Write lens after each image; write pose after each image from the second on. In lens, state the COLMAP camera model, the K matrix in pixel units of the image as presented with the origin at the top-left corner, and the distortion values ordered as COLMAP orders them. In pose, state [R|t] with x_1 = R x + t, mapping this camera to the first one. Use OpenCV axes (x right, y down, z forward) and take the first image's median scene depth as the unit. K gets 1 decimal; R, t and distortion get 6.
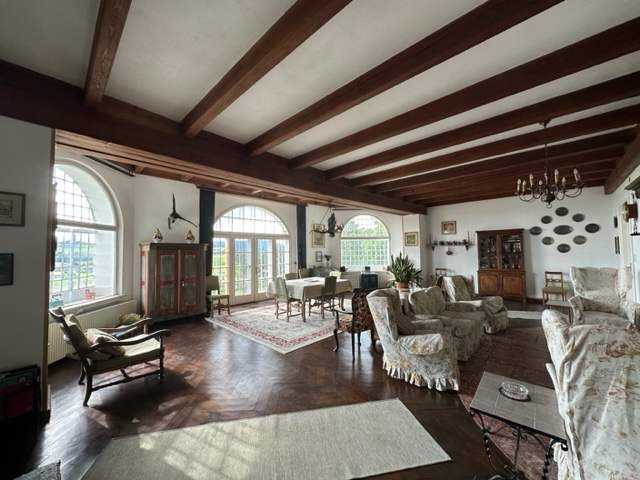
lens RADIAL K [[252.2, 0, 320.0], [0, 252.2, 240.0], [0, 0, 1]] dist [-0.000995, -0.000111]
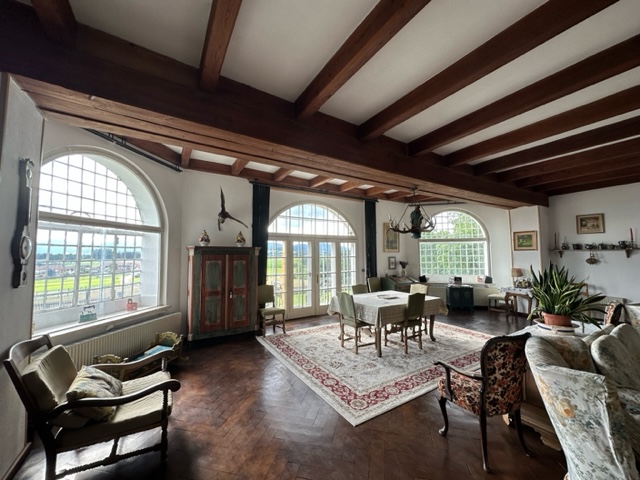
lens RADIAL K [[252.2, 0, 320.0], [0, 252.2, 240.0], [0, 0, 1]] dist [-0.000995, -0.000111]
pose [[0.967894, -0.007317, -0.251250, -0.040425], [0.003709, 0.999883, -0.014833, 0.003480], [0.251330, 0.013425, 0.967808, 0.239859]]
